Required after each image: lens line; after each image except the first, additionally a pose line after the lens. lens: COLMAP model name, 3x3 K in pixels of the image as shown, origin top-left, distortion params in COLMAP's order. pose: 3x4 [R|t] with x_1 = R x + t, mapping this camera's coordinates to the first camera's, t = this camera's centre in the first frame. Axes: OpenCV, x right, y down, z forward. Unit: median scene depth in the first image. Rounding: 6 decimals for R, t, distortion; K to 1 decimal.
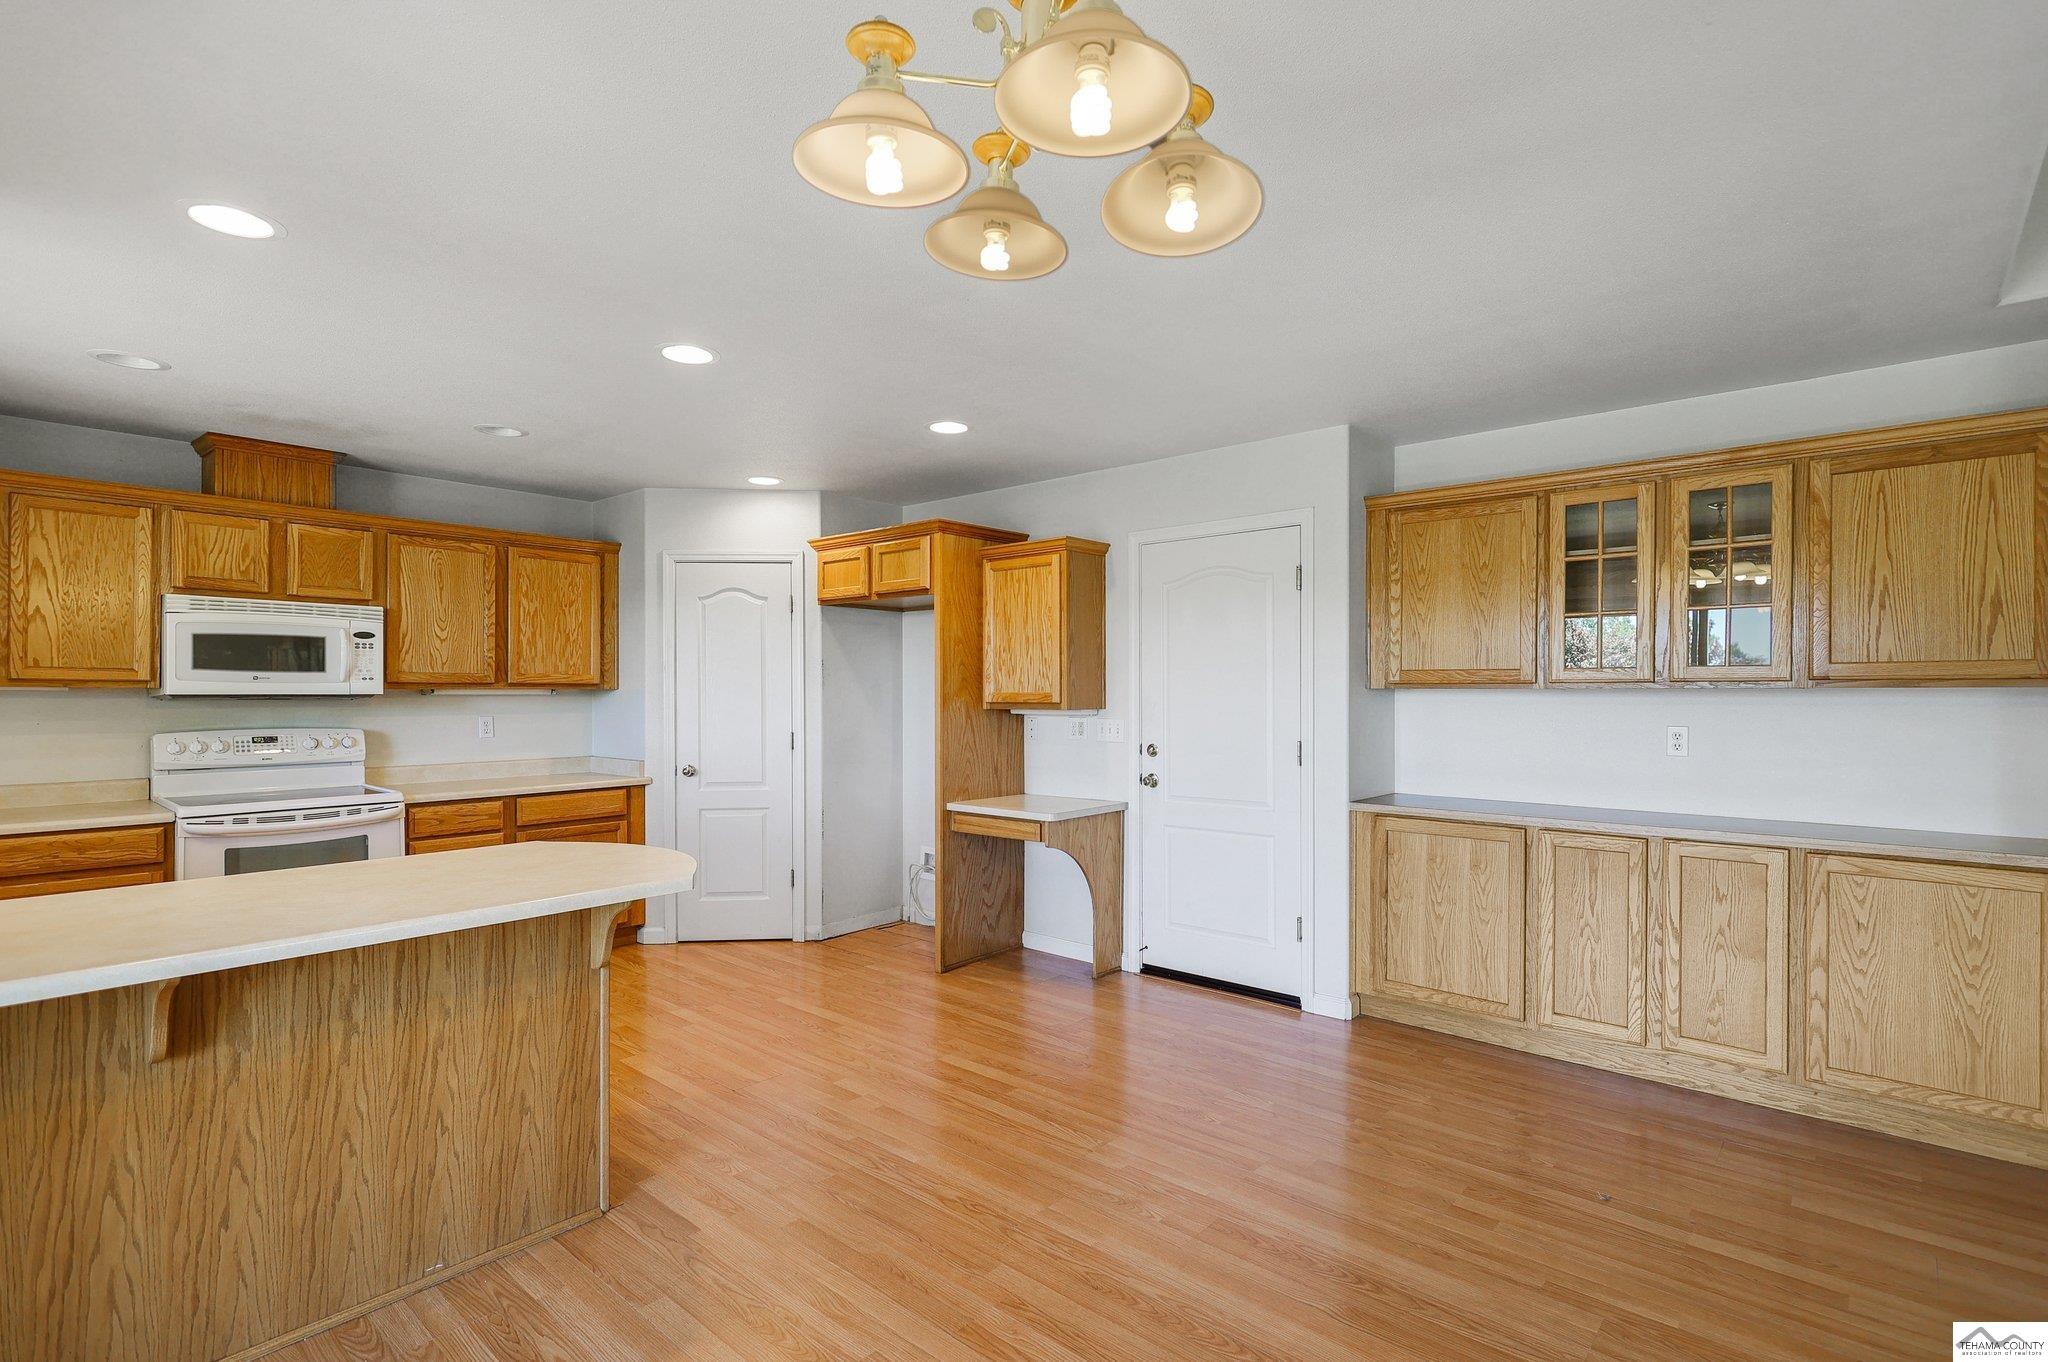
lens RADIAL K [[969.2, 0, 1027.0], [0, 969.2, 706.3], [0, 0, 1]] dist [0.003066, 0.000266]
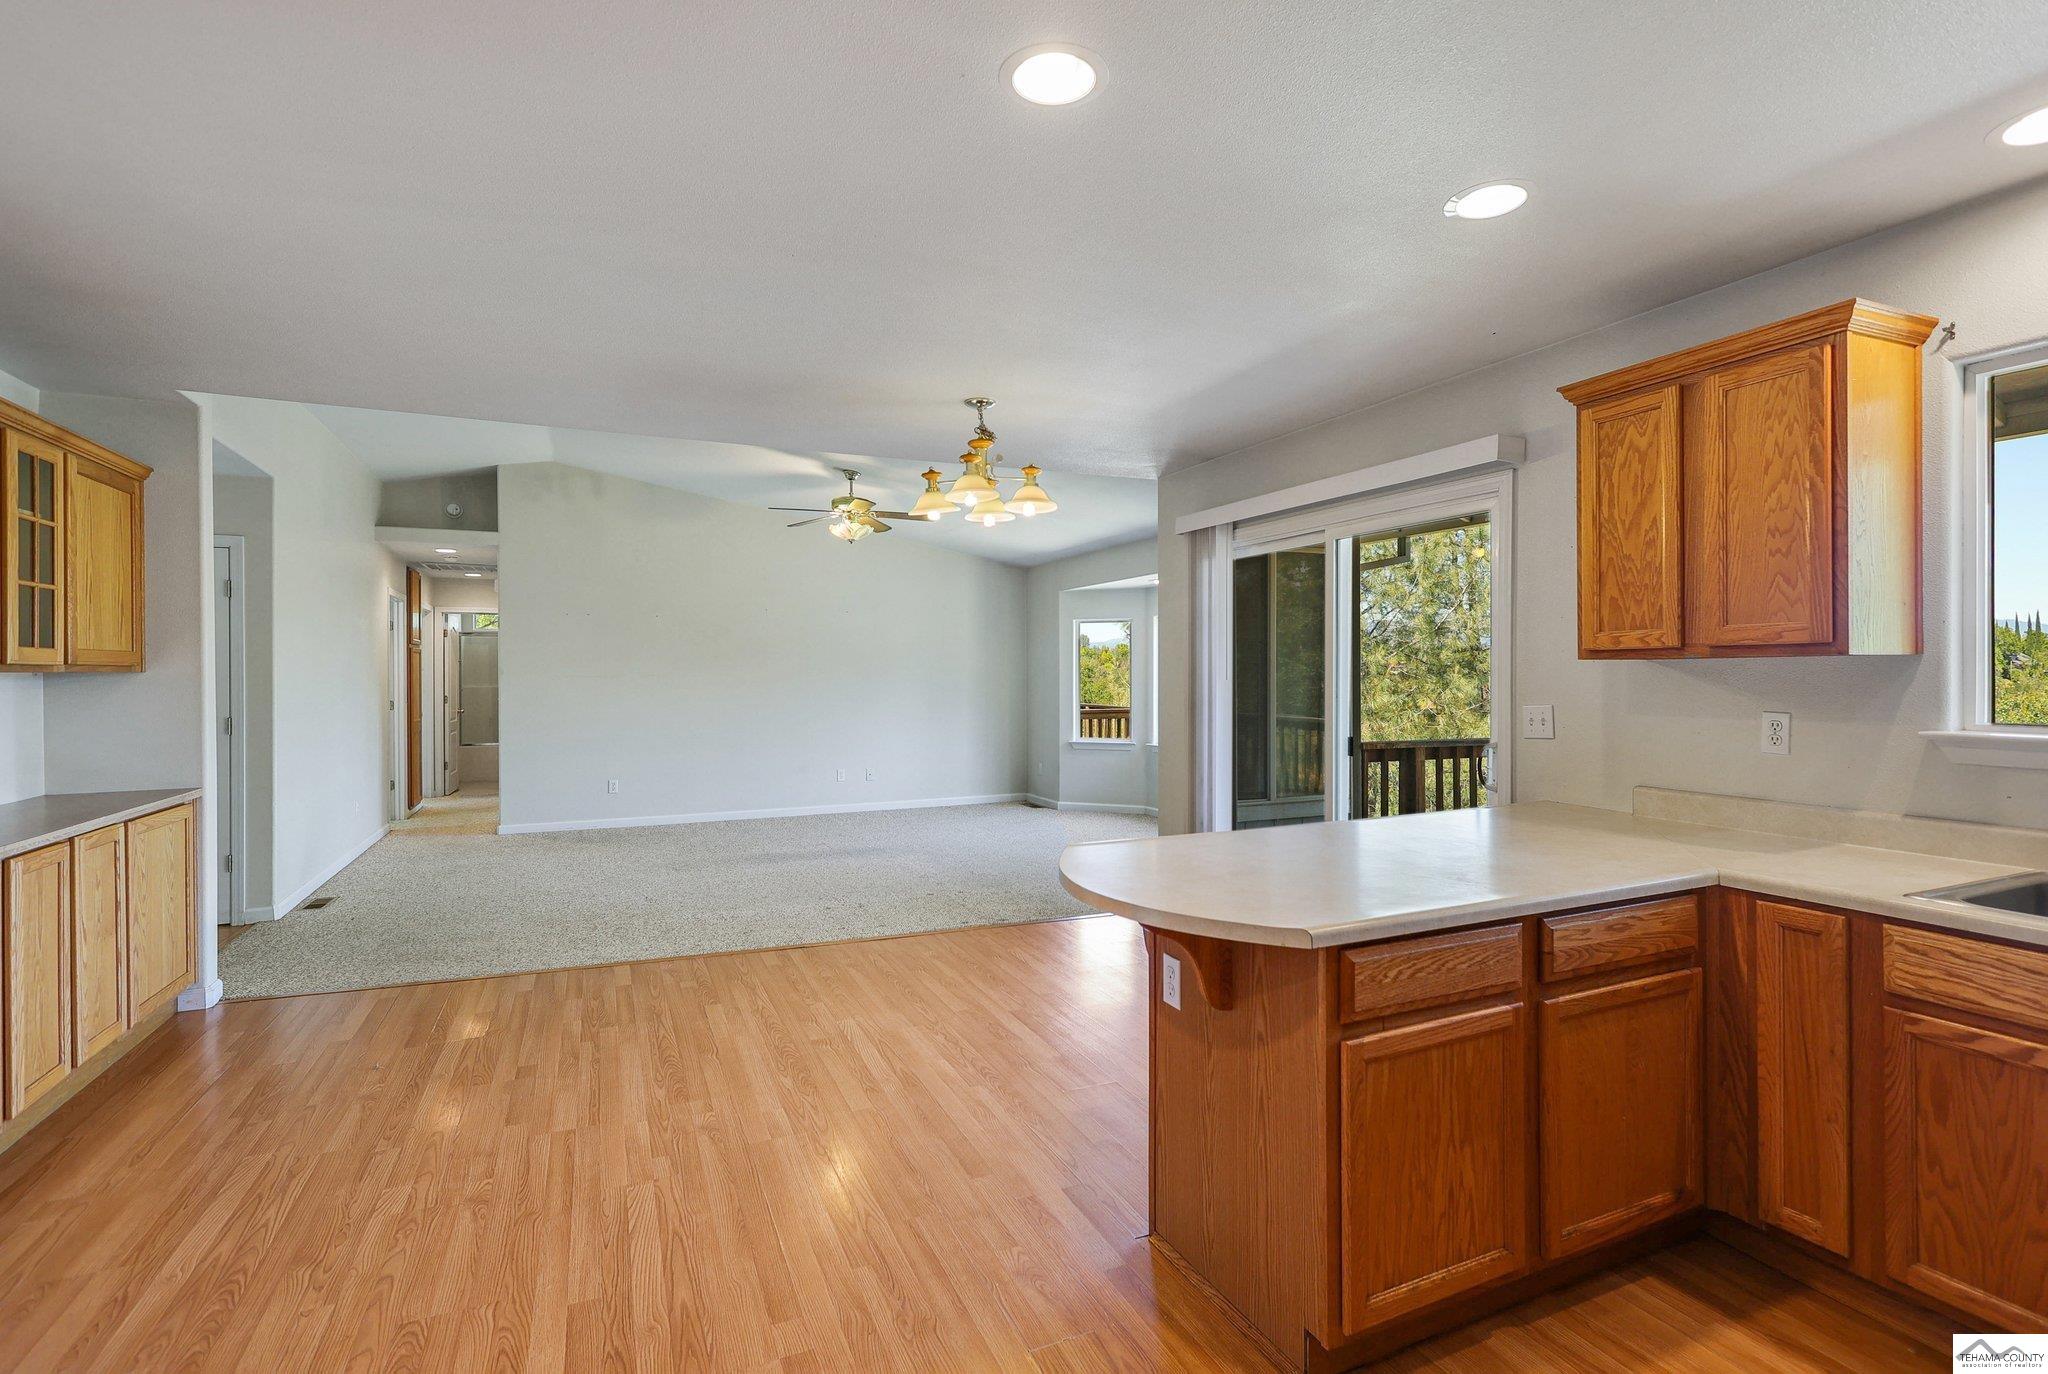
lens RADIAL K [[985.3, 0, 1024.0], [0, 985.3, 687.0], [0, 0, 1]] dist [-0.002799, -0.000145]
pose [[-0.906716, -0.003521, 0.421727, -0.432399], [0.009003, 0.999576, 0.027702, -0.017201], [-0.421645, 0.028915, -0.906300, 1.146112]]
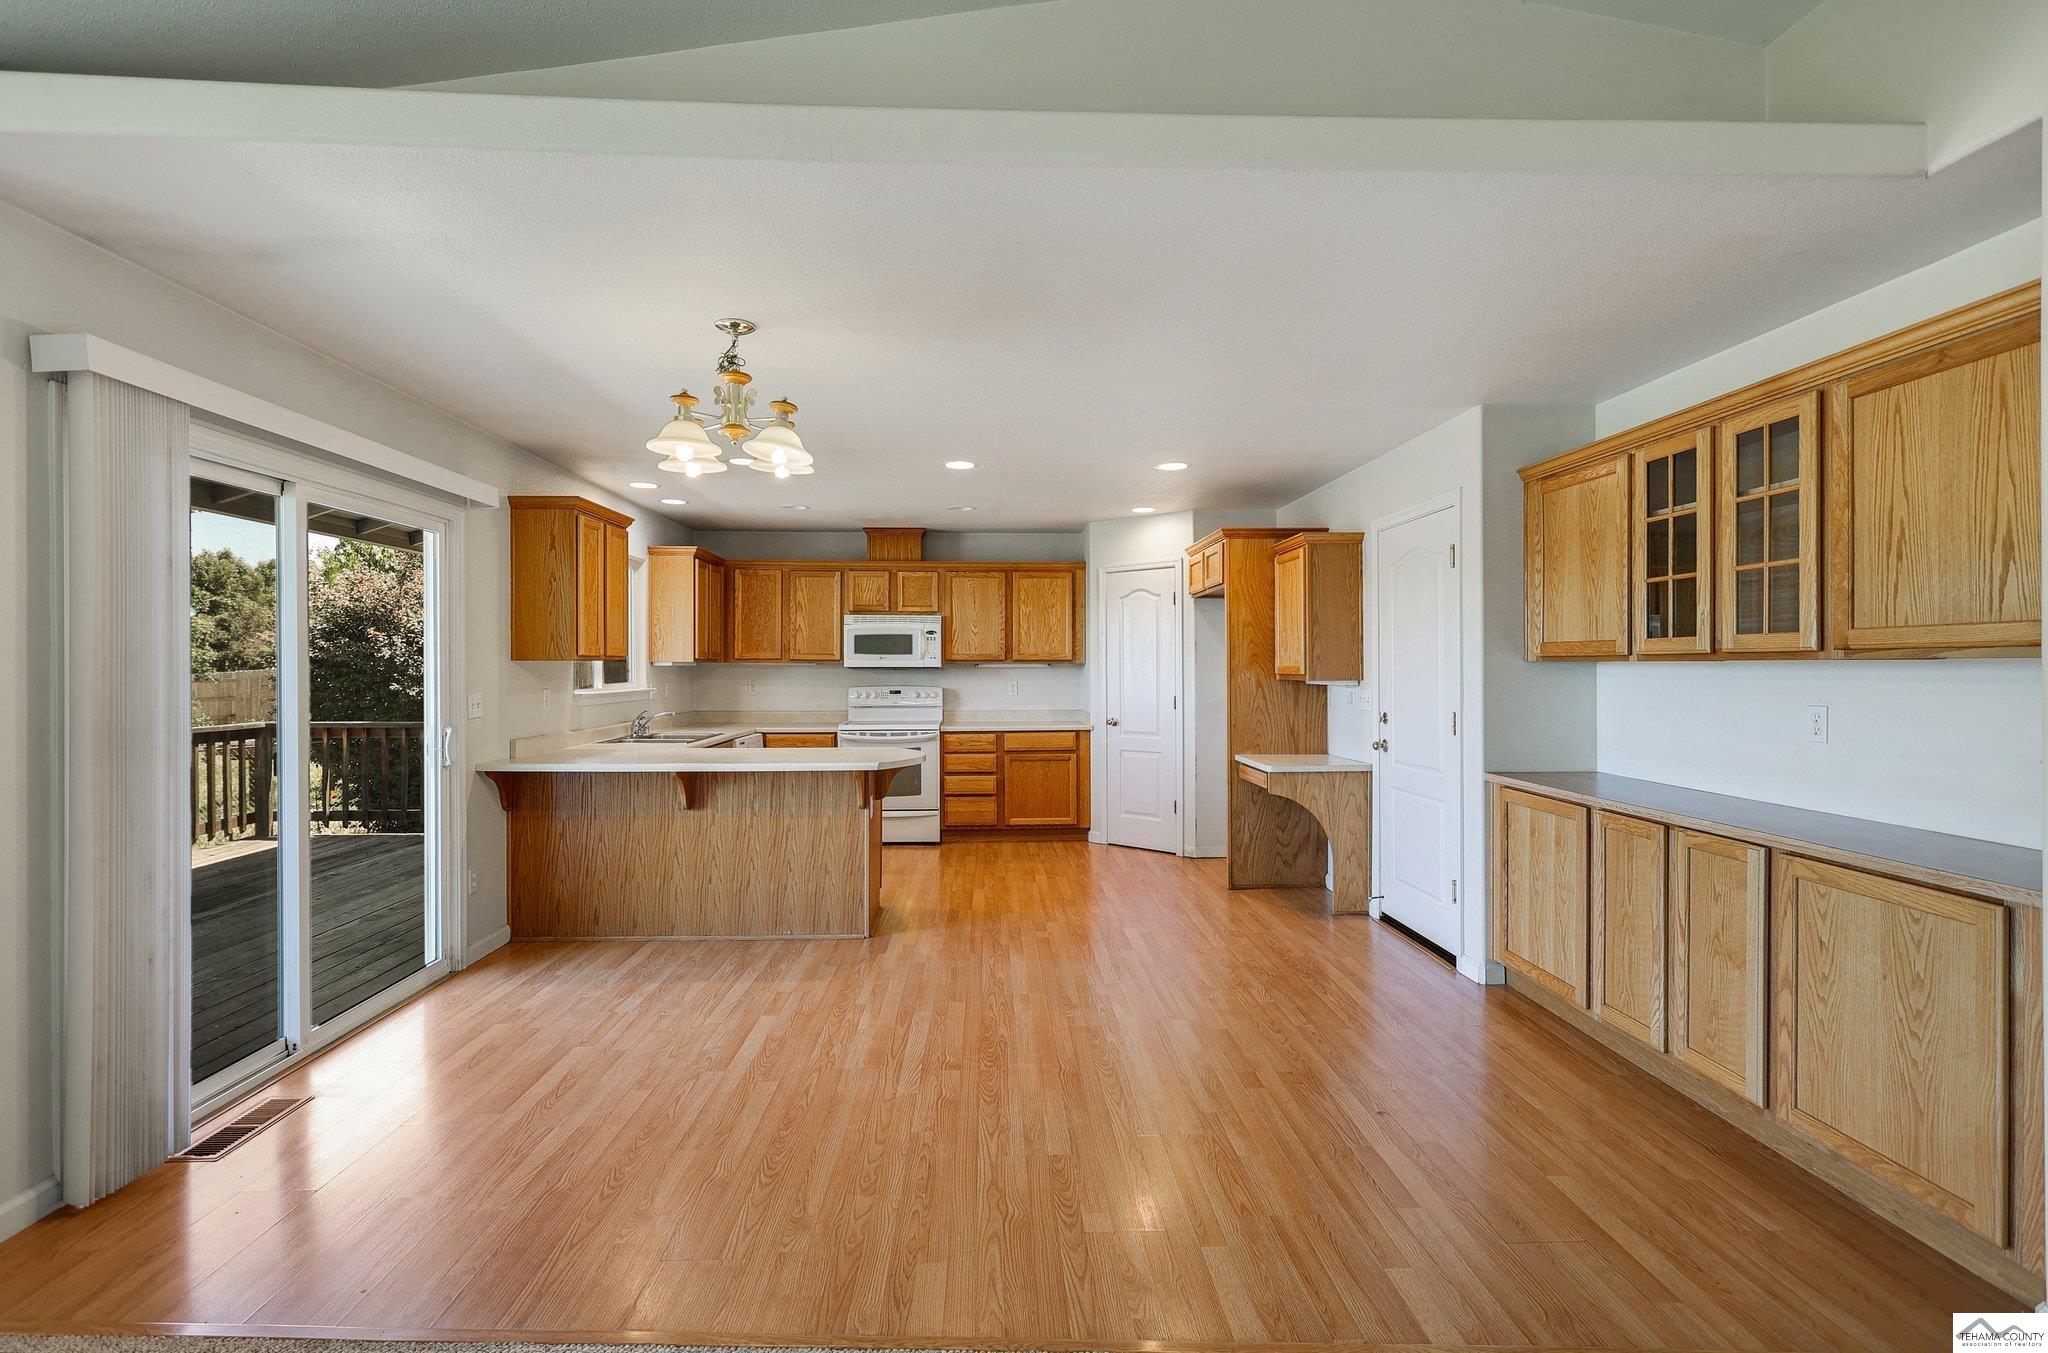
lens RADIAL K [[942.9, 0, 1024.0], [0, 942.9, 676.5], [0, 0, 1]] dist [0.001623, 0.000002]
pose [[0.691095, 0.007454, -0.722726, 0.679746], [-0.009569, 0.999954, 0.001164, 0.001108], [0.722701, 0.006111, 0.691134, -0.038152]]
